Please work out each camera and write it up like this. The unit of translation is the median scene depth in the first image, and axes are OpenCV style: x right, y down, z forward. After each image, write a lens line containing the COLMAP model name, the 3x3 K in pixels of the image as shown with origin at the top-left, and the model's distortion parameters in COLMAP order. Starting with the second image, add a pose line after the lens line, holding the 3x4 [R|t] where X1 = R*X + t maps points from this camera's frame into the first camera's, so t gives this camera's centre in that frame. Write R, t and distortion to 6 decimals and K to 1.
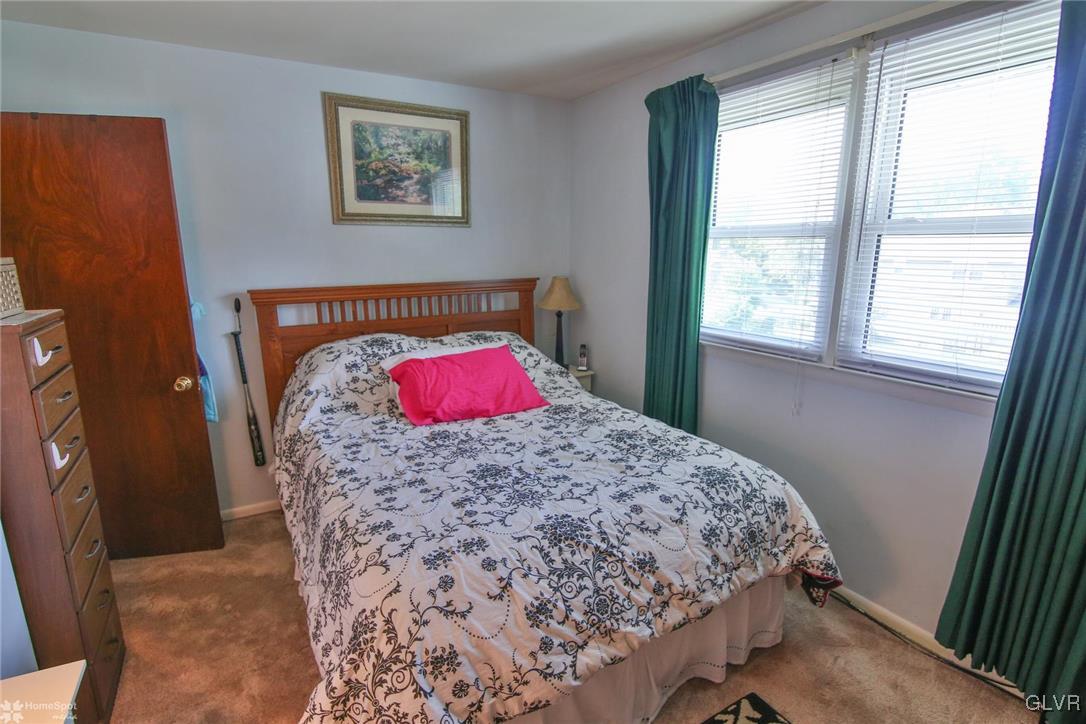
lens RADIAL K [[523.9, 0, 534.6], [0, 523.9, 371.3], [0, 0, 1]] dist [-0.015585, -0.000239]
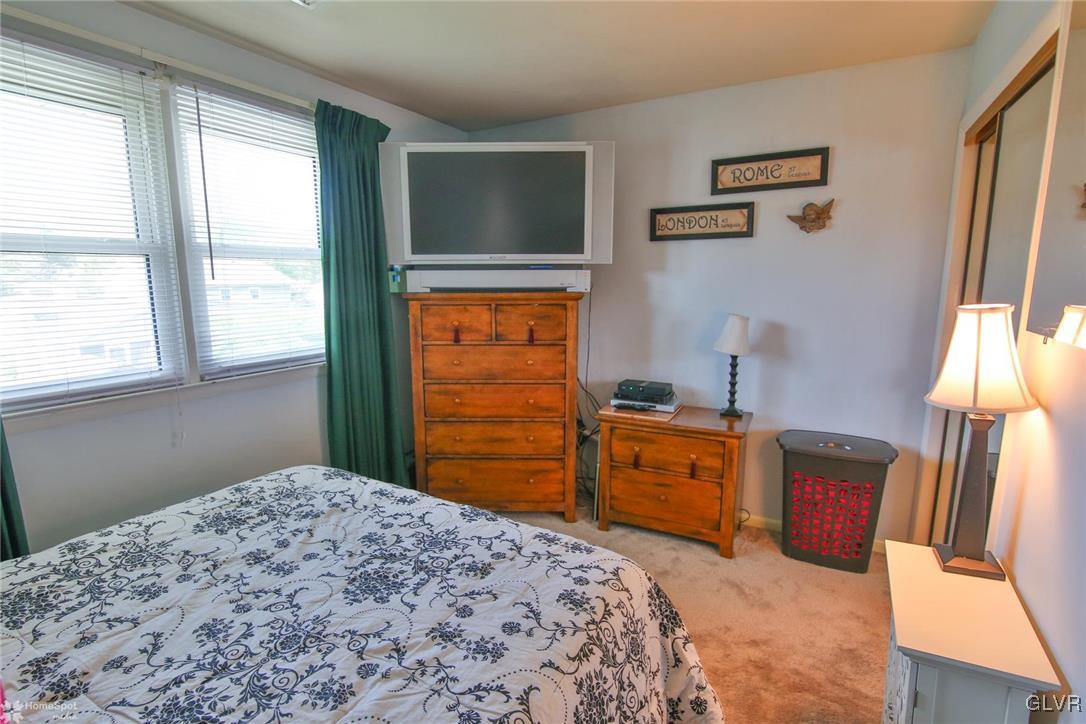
lens RADIAL K [[523.9, 0, 537.5], [0, 523.9, 361.2], [0, 0, 1]] dist [-0.015585, -0.000239]
pose [[-0.490054, -0.133546, 0.861402, -0.679902], [0.204913, 0.942854, 0.262750, -0.198736], [-0.847265, 0.305273, -0.434684, 0.963424]]
